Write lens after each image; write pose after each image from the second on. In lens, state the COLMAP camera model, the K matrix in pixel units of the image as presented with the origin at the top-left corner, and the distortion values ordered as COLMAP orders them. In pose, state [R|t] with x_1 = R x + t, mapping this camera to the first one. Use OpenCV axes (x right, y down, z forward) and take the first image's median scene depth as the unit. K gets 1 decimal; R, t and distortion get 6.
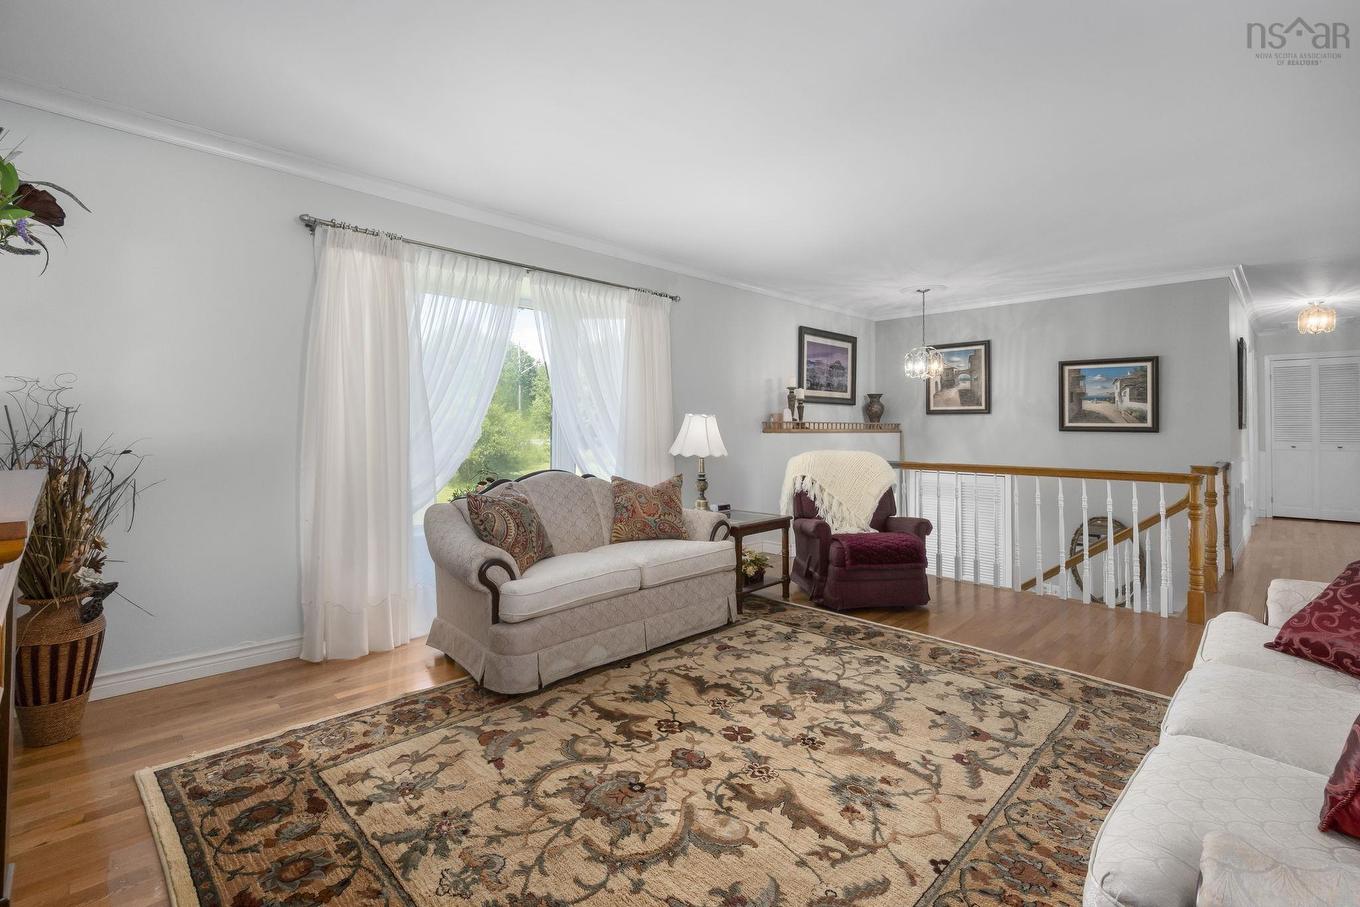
lens RADIAL K [[607.8, 0, 703.5], [0, 607.8, 415.1], [0, 0, 1]] dist [0.006818, -0.006773]
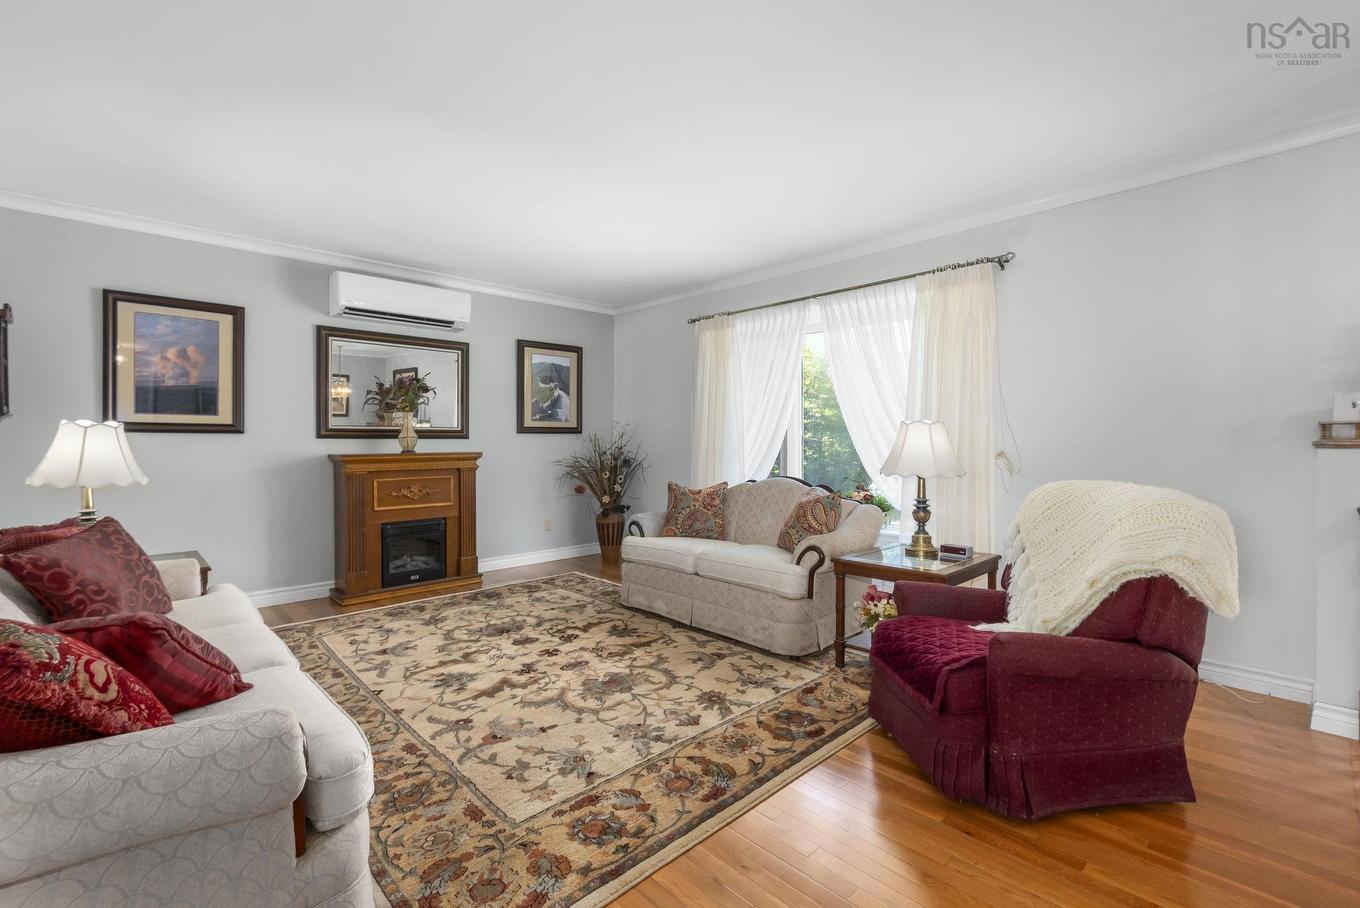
lens RADIAL K [[607.8, 0, 674.8], [0, 607.8, 441.1], [0, 0, 1]] dist [0.006818, -0.006773]
pose [[-0.045590, -0.003782, -0.998953, 1.261827], [0.020508, 0.999779, -0.004721, 0.035181], [0.998750, -0.020702, -0.045502, 1.178735]]
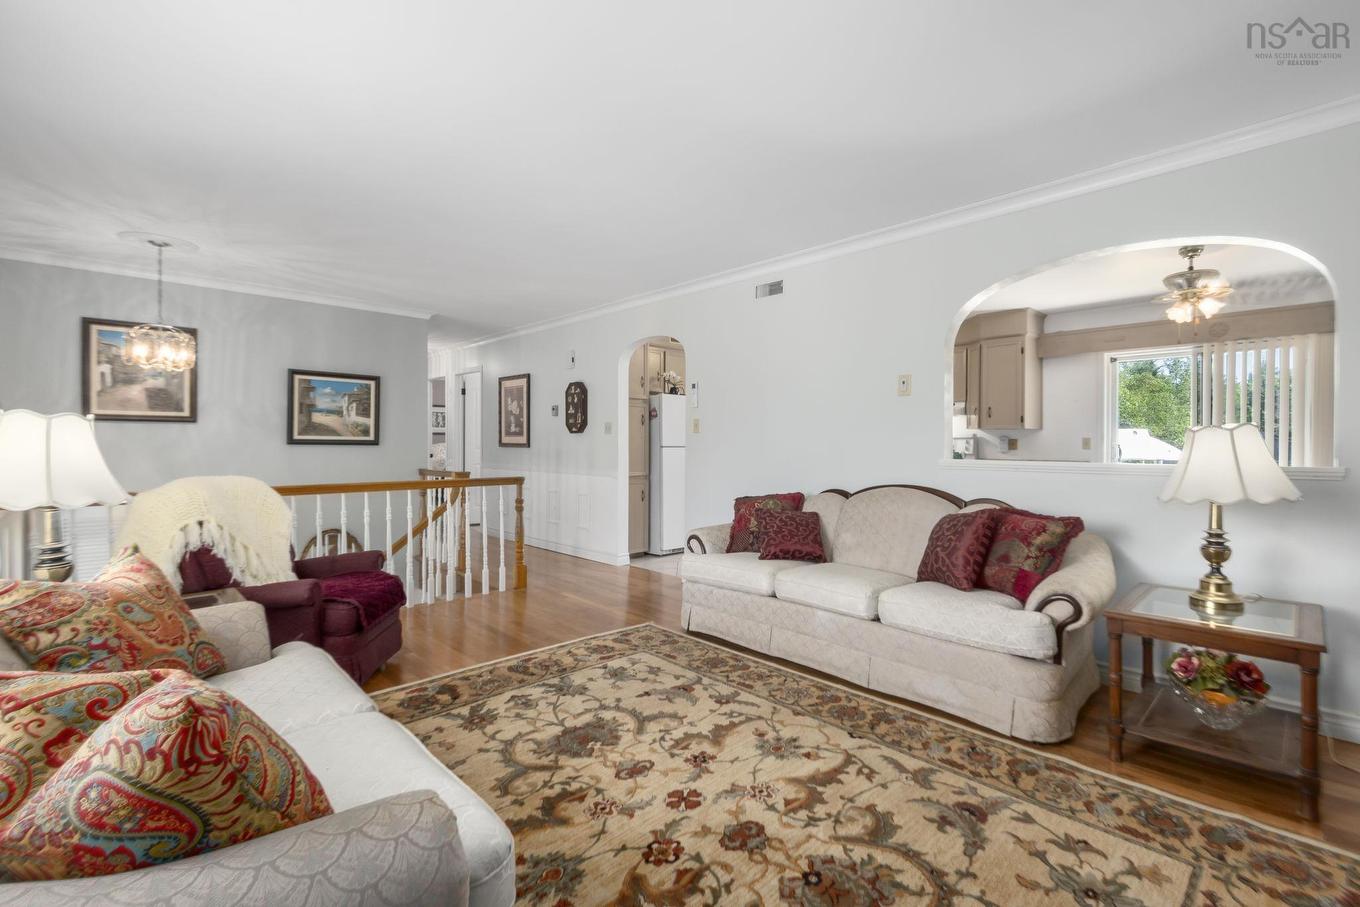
lens RADIAL K [[607.8, 0, 667.3], [0, 607.8, 455.3], [0, 0, 1]] dist [0.006818, -0.006773]
pose [[0.055639, -0.022402, 0.998200, -0.679393], [-0.023467, 0.999443, 0.023738, 0.016763], [-0.998175, -0.024746, 0.055082, 0.850397]]
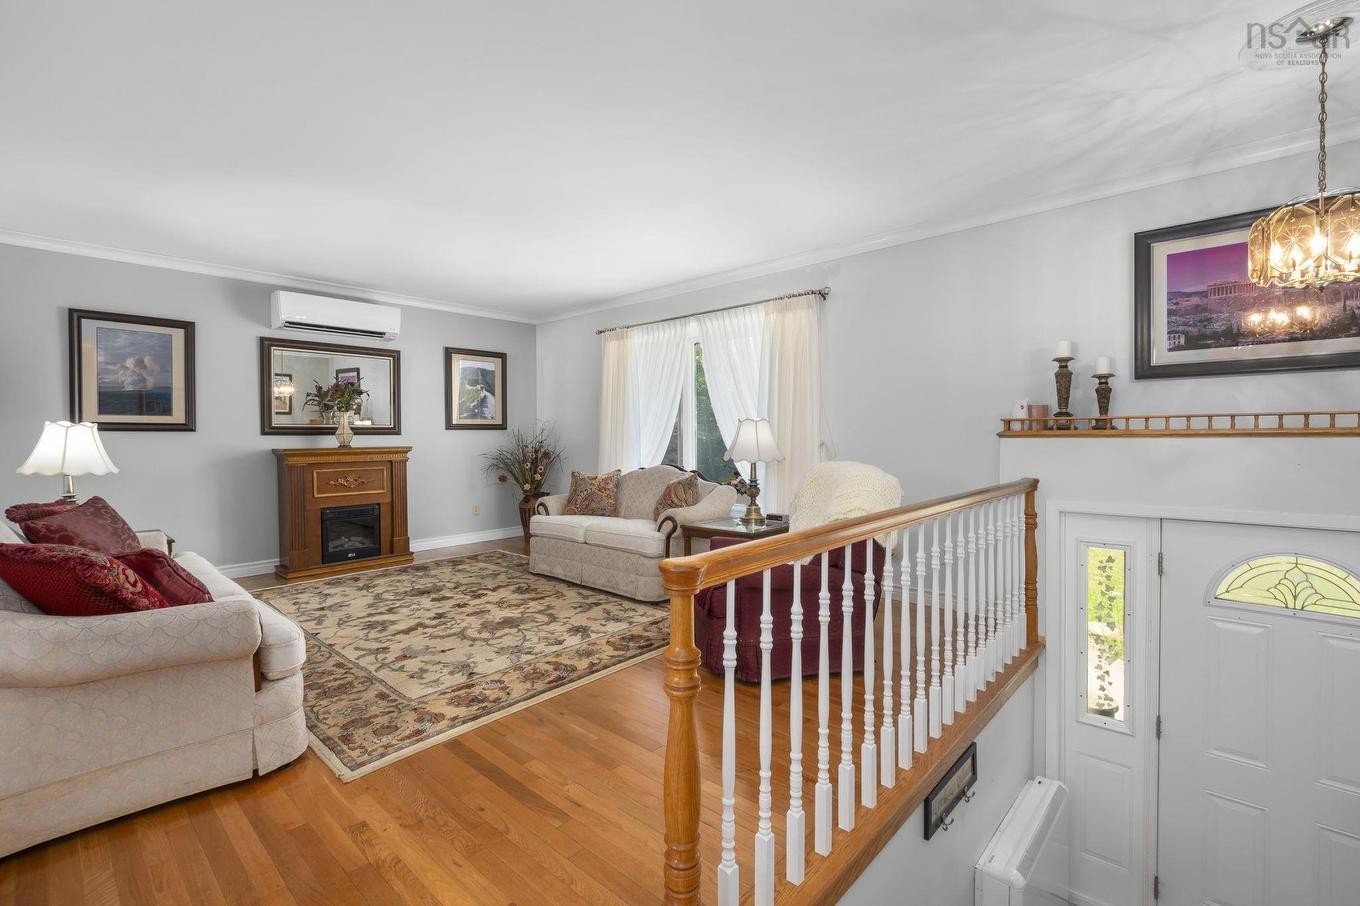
lens RADIAL K [[607.8, 0, 680.5], [0, 607.8, 442.3], [0, 0, 1]] dist [0.006818, -0.006773]
pose [[0.028697, 0.006571, -0.999567, 1.588841], [0.027336, 0.999599, 0.007356, 0.043757], [0.999214, -0.027535, 0.028506, 1.383225]]
